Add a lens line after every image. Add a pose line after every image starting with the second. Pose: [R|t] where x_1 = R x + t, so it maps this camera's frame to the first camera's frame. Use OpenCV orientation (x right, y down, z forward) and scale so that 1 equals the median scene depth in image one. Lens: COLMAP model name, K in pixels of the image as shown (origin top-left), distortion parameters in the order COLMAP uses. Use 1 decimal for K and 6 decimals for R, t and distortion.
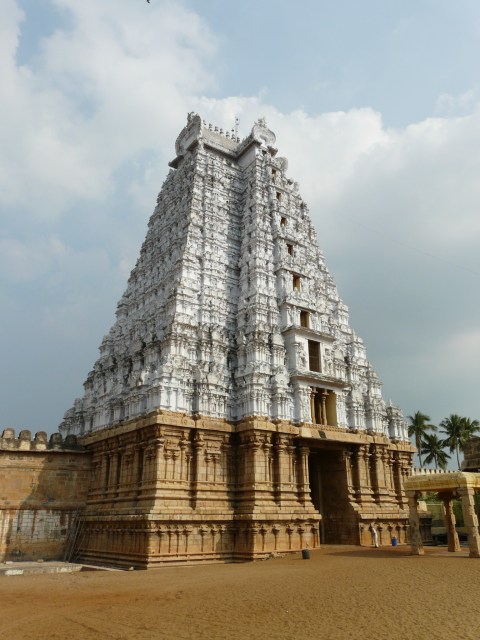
lens RADIAL K [[548.6, 0, 217.2], [0, 548.6, 319.0], [0, 0, 1]] dist [-0.036876, 0.010482]
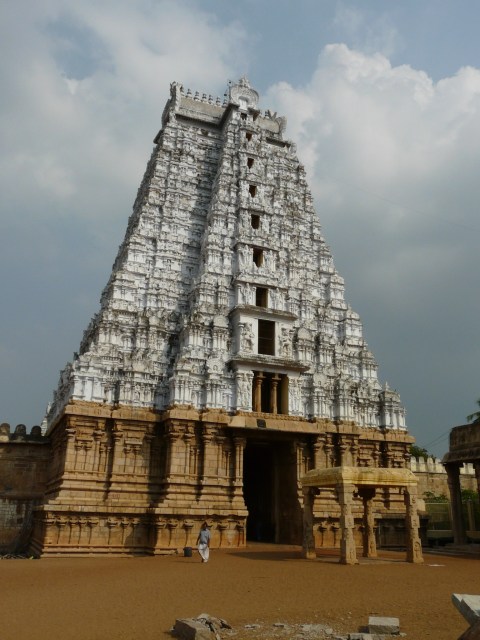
lens RADIAL K [[591.9, 0, 240.0], [0, 591.9, 320.0], [0, 0, 1]] dist [-0.040756, 0.025139]
pose [[0.967891, -0.053202, -0.245676, 0.386375], [0.061089, 0.997829, 0.024590, 0.012982], [0.243834, -0.038808, 0.969040, 0.046576]]
